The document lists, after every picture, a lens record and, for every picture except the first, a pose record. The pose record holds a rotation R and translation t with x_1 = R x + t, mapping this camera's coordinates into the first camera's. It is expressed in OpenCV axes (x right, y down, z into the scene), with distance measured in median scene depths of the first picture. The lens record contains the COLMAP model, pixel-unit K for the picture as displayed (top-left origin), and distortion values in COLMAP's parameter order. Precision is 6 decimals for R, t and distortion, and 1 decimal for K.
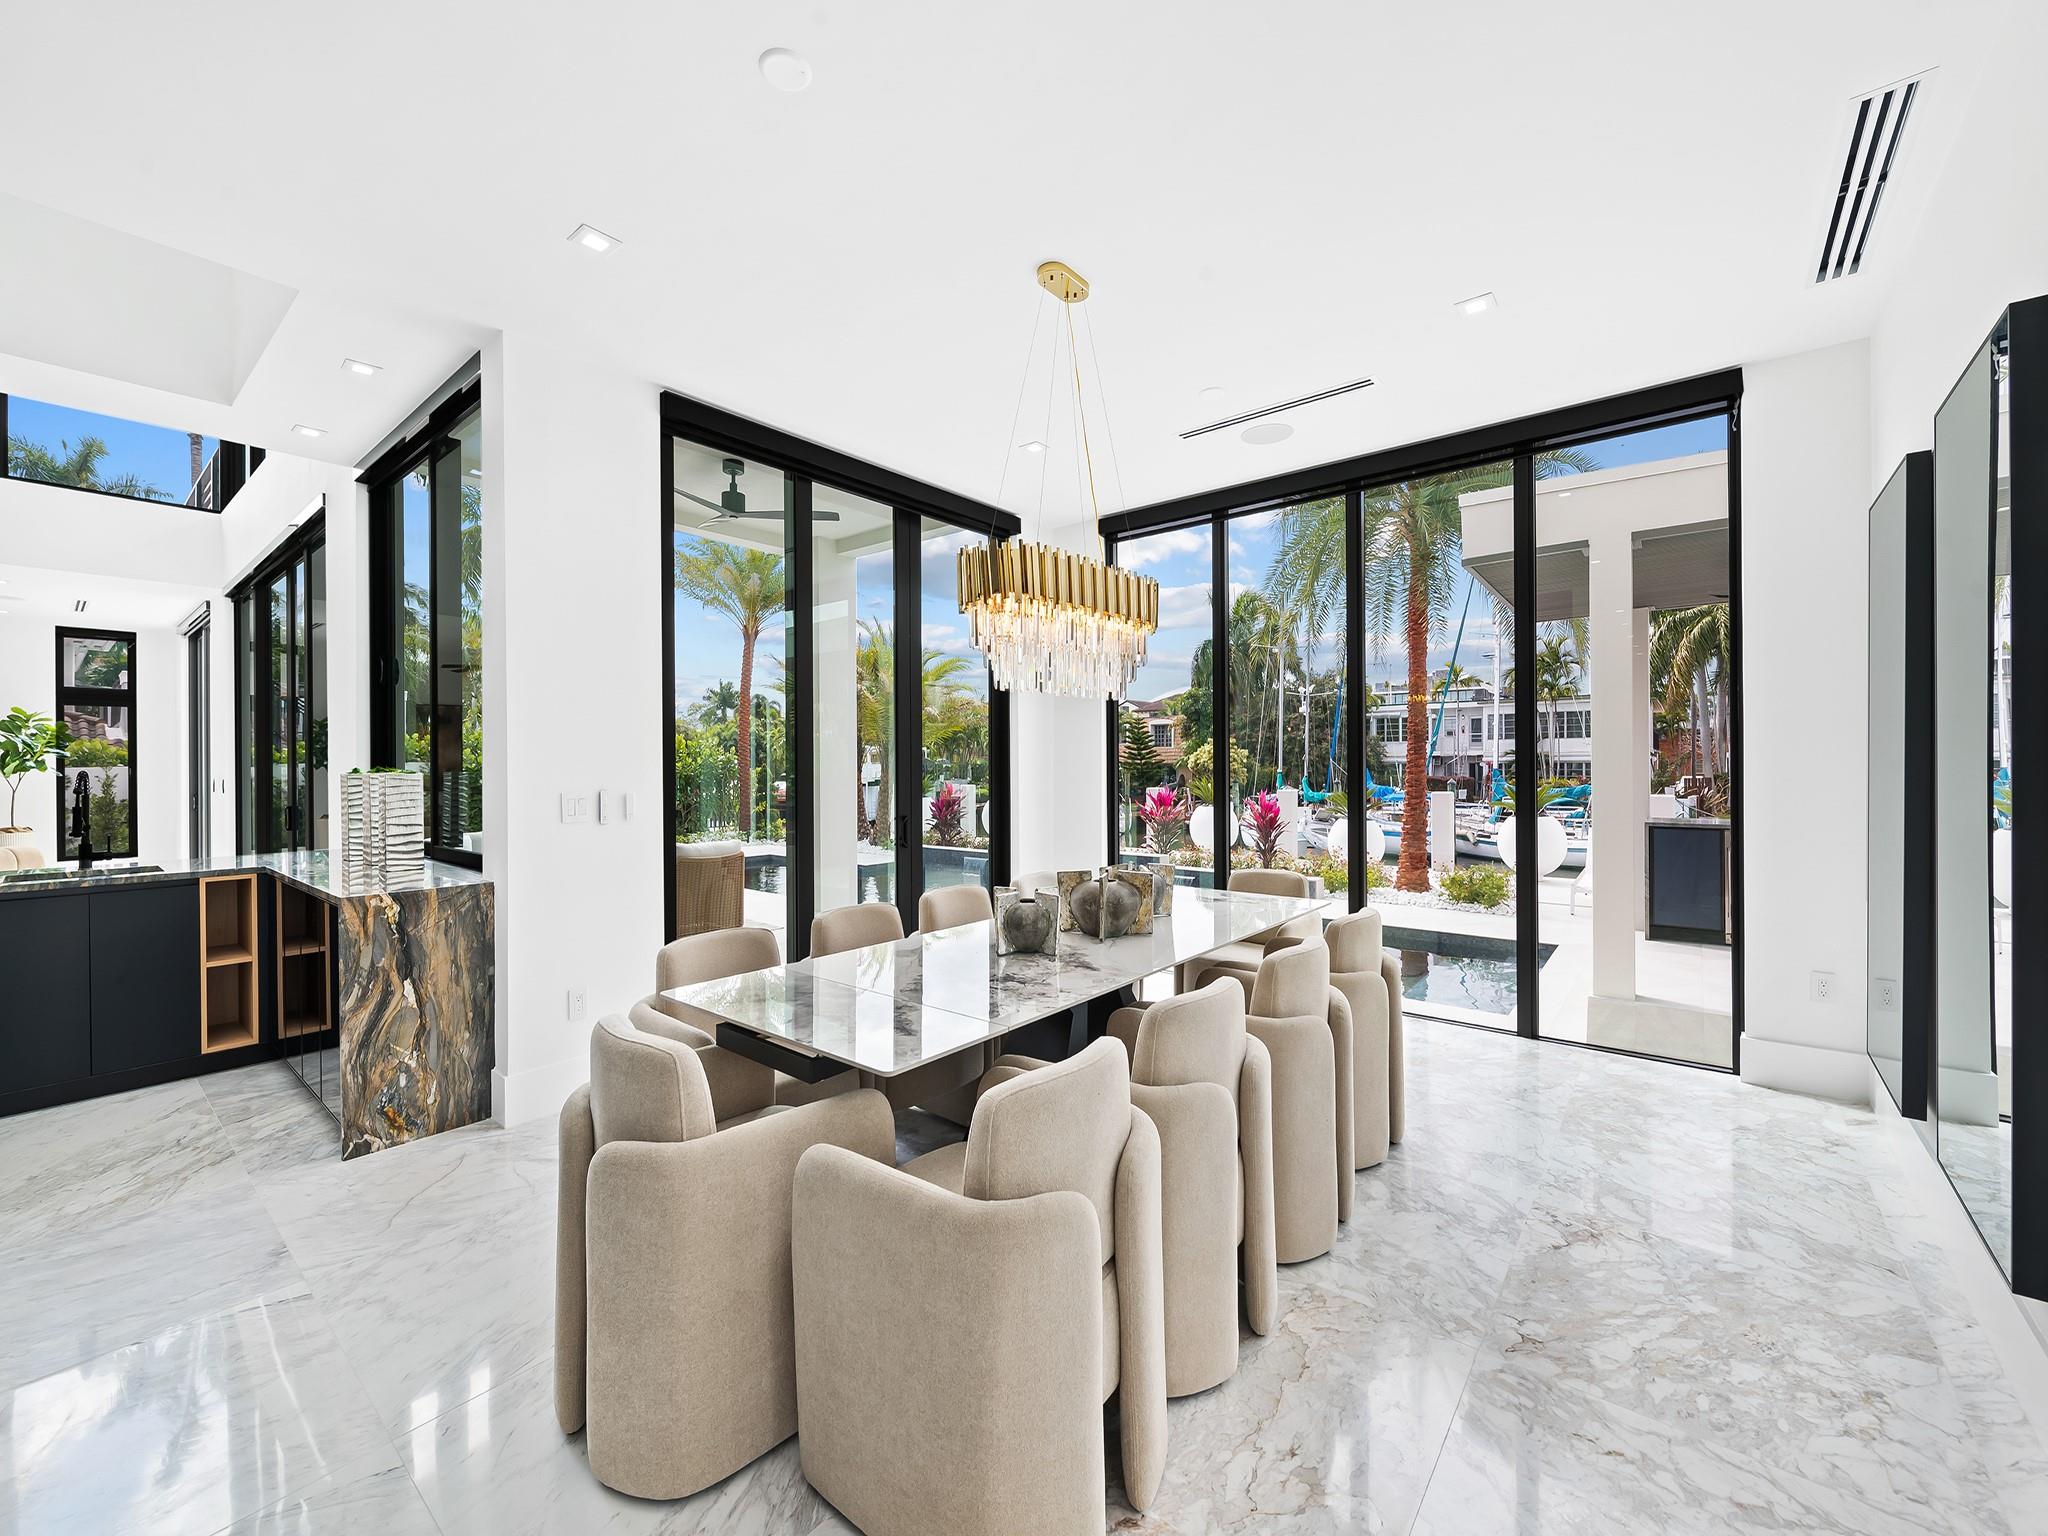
lens RADIAL K [[818.4, 0, 1027.1], [0, 818.4, 768.9], [0, 0, 1]] dist [-0.002685, -0.000446]
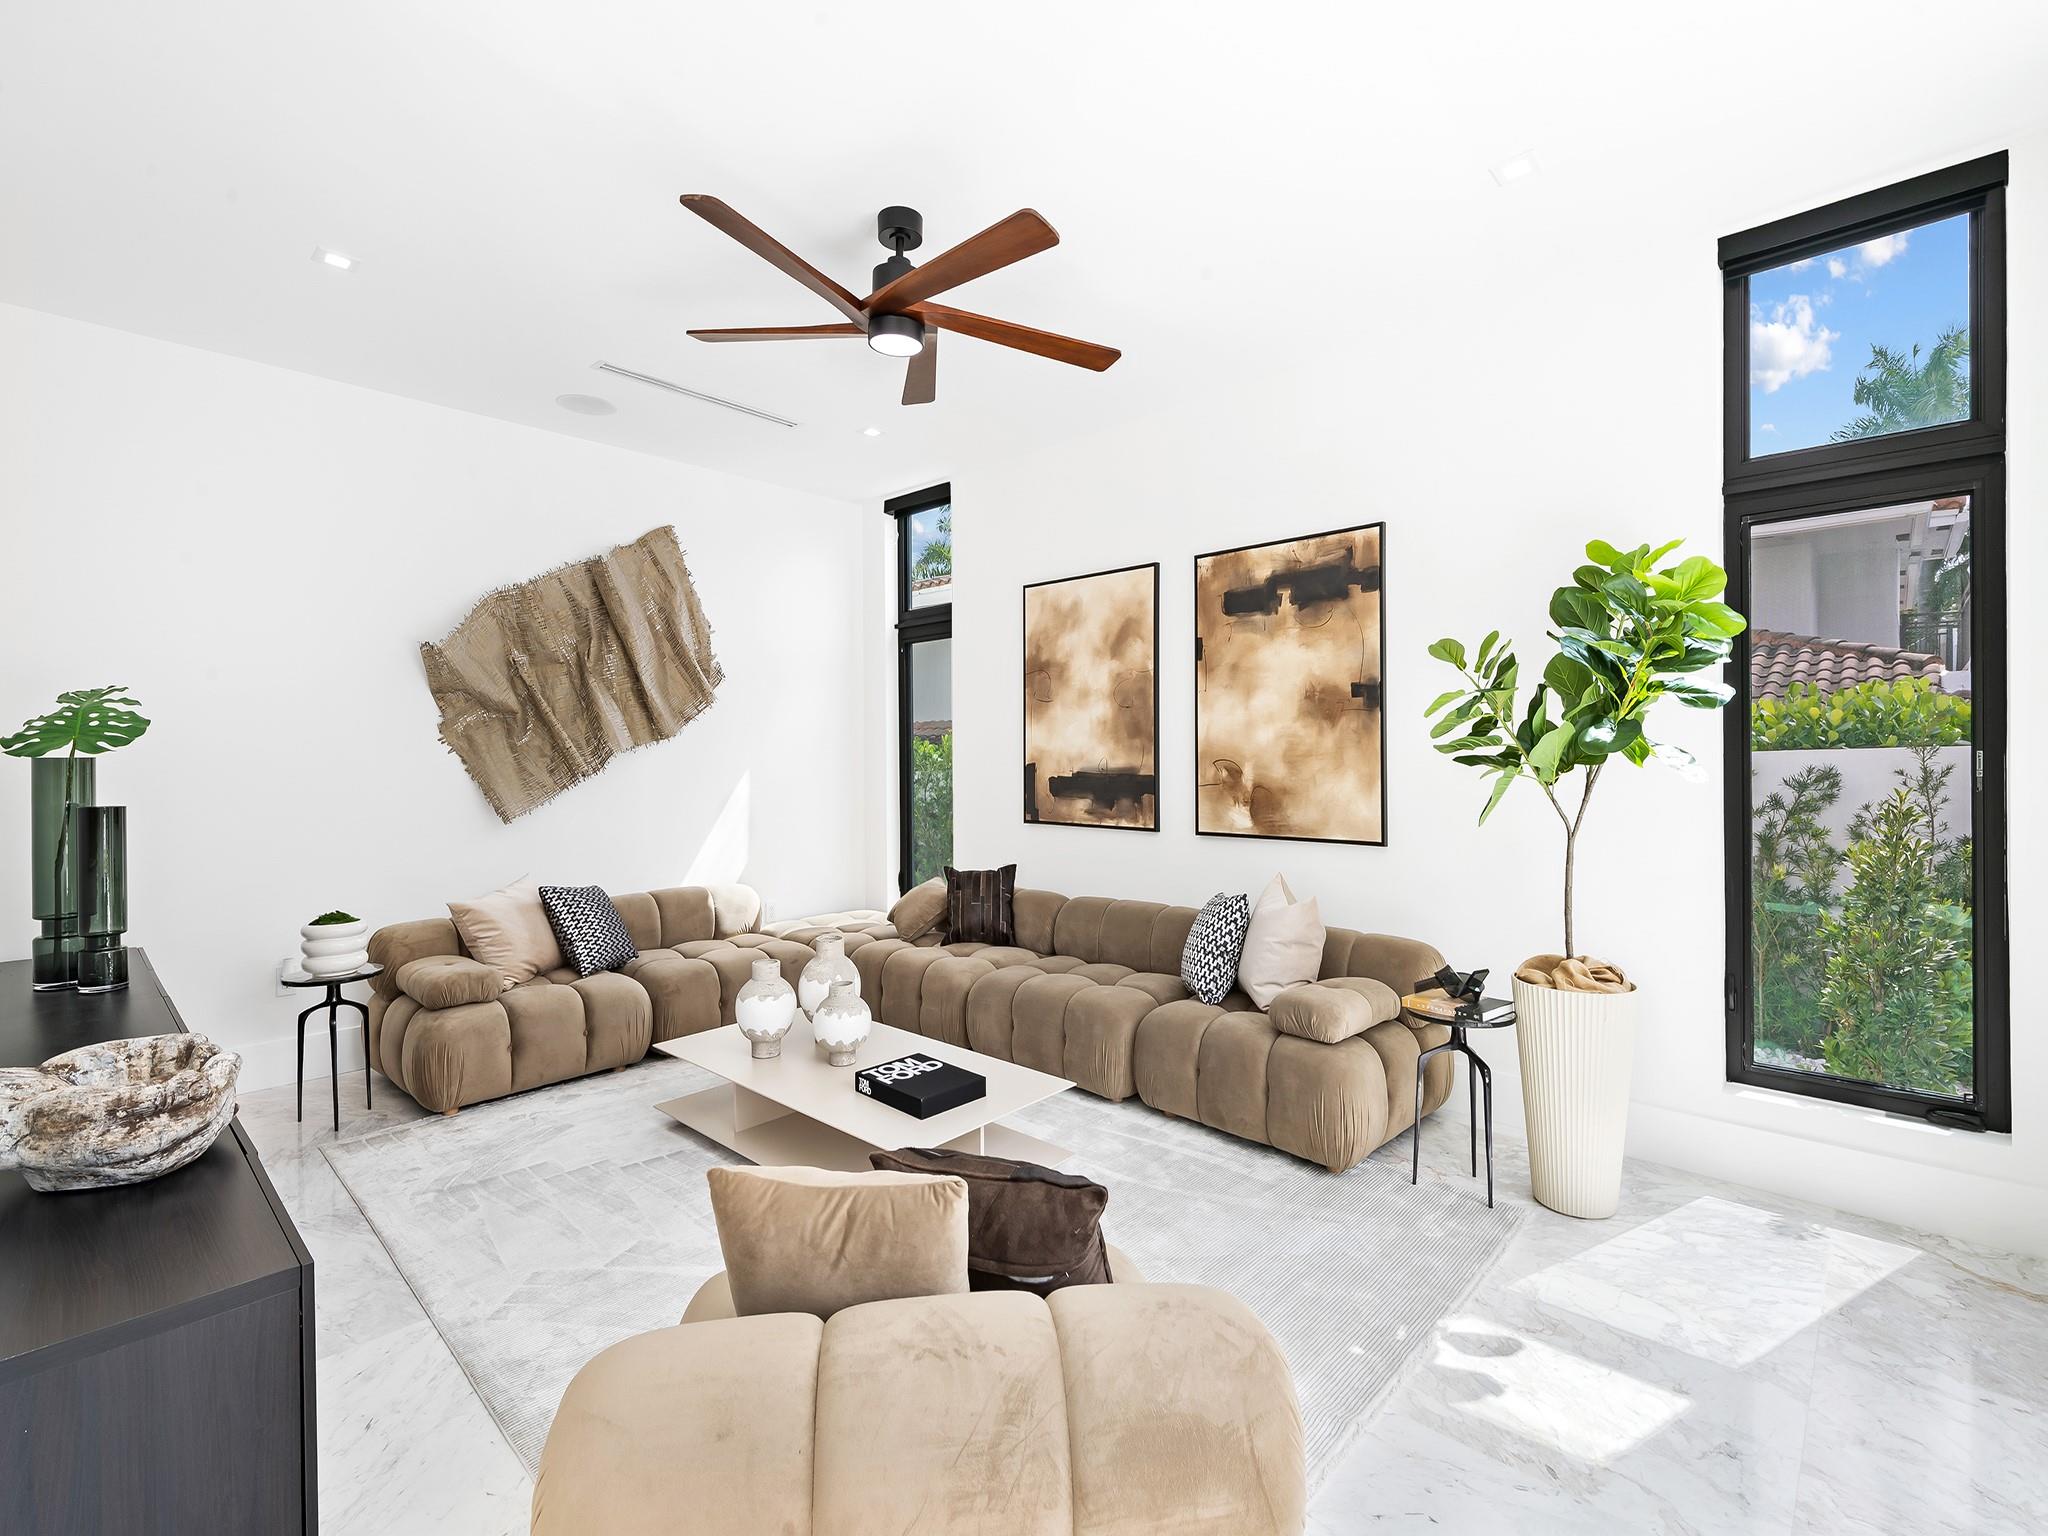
lens RADIAL K [[925.7, 0, 1027.4], [0, 925.7, 762.1], [0, 0, 1]] dist [-0.003110, -0.000335]
pose [[-0.069730, 0.012015, -0.997494, -0.815055], [0.000219, 0.999928, 0.012029, -0.001263], [0.997566, 0.000620, -0.069728, 0.744492]]
